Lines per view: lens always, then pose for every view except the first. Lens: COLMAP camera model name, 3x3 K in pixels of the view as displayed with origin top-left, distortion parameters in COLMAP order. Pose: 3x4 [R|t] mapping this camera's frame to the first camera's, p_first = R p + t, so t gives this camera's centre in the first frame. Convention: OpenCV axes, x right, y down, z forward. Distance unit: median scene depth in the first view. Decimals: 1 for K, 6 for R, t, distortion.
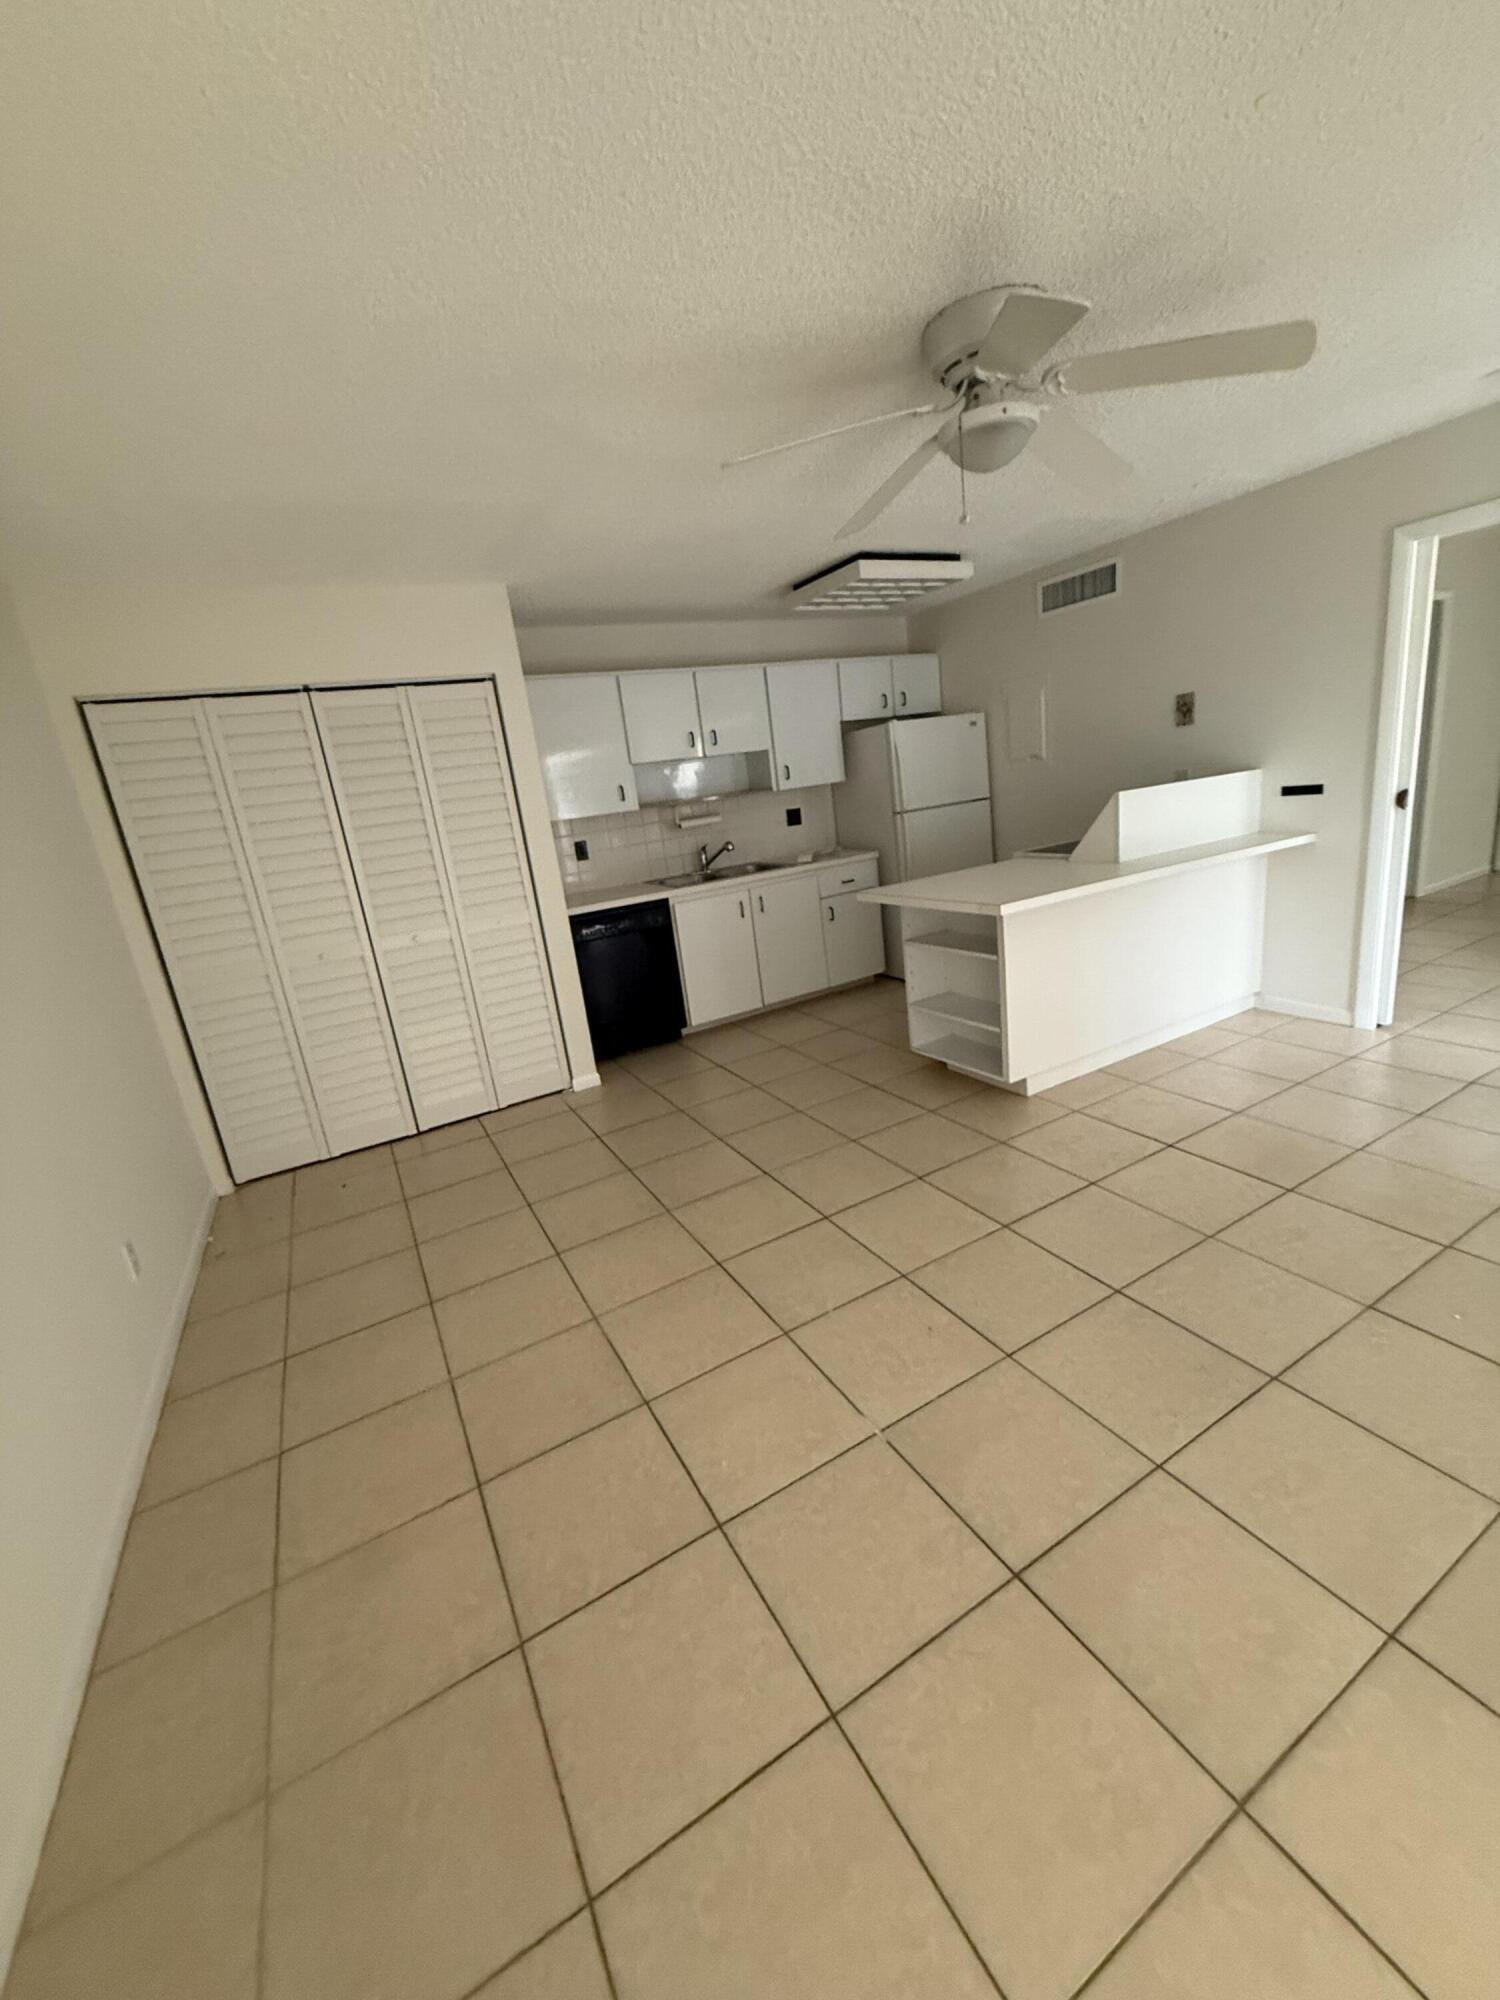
lens RADIAL K [[799.7, 0, 750.0], [0, 799.7, 1000.0], [0, 0, 1]] dist [-0.000577, -0.000259]
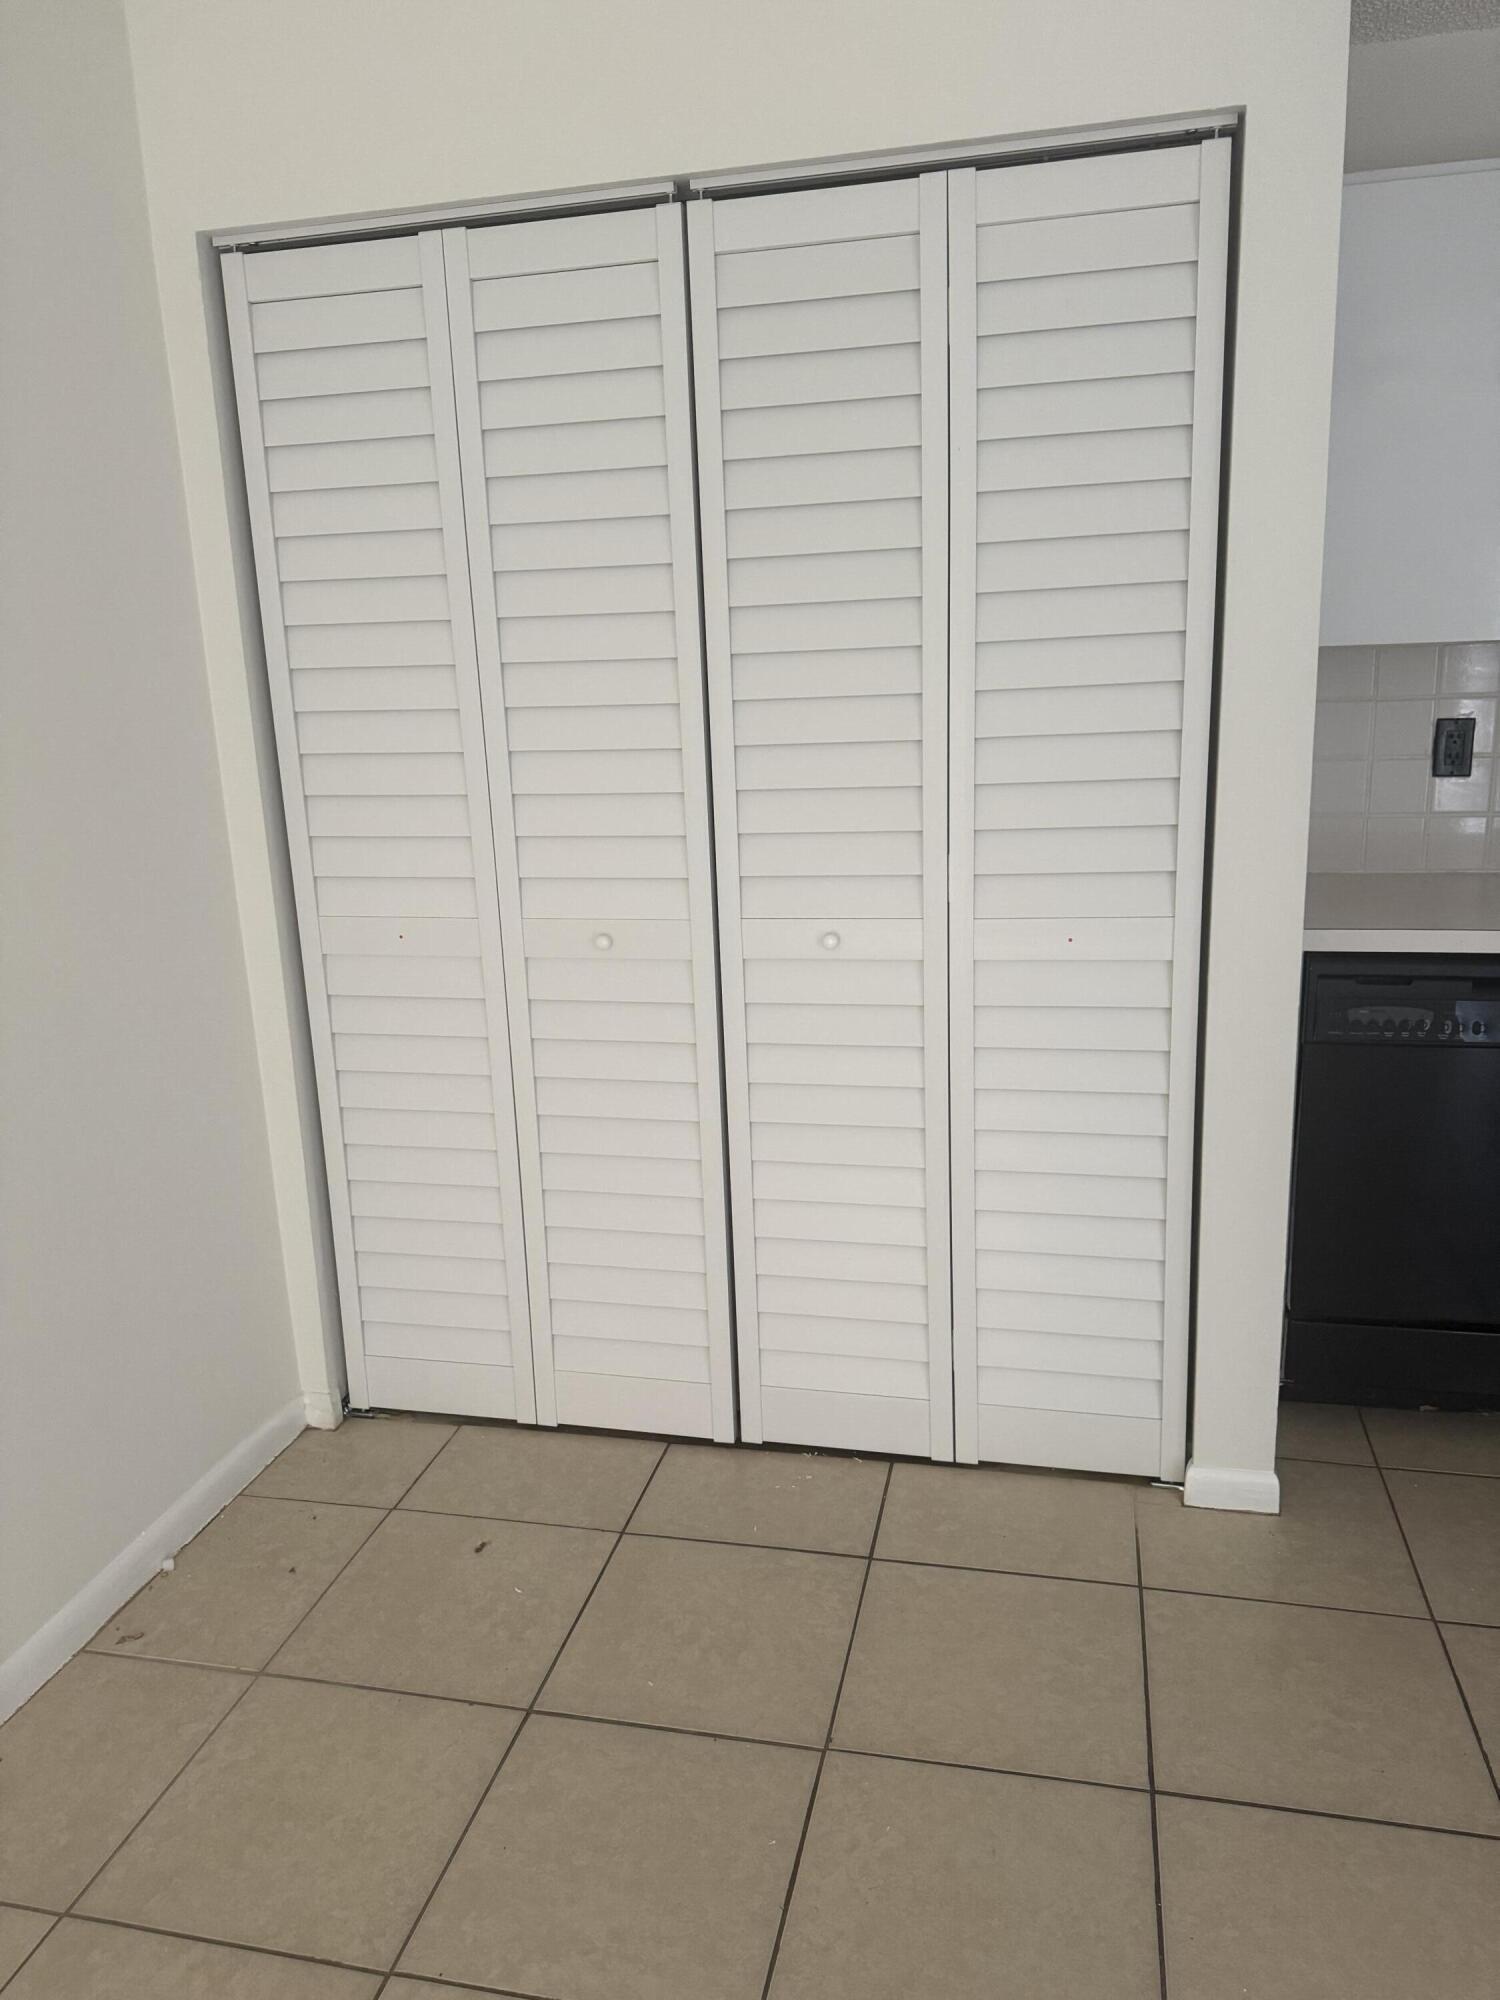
lens RADIAL K [[1423.1, 0, 750.0], [0, 1423.1, 1000.0], [0, 0, 1]] dist [0.004121, 0.001786]
pose [[0.751153, 0.236157, -0.616441, -0.056264], [-0.224258, 0.969572, 0.098174, -0.102545], [0.620868, 0.064498, 0.781257, 0.501779]]
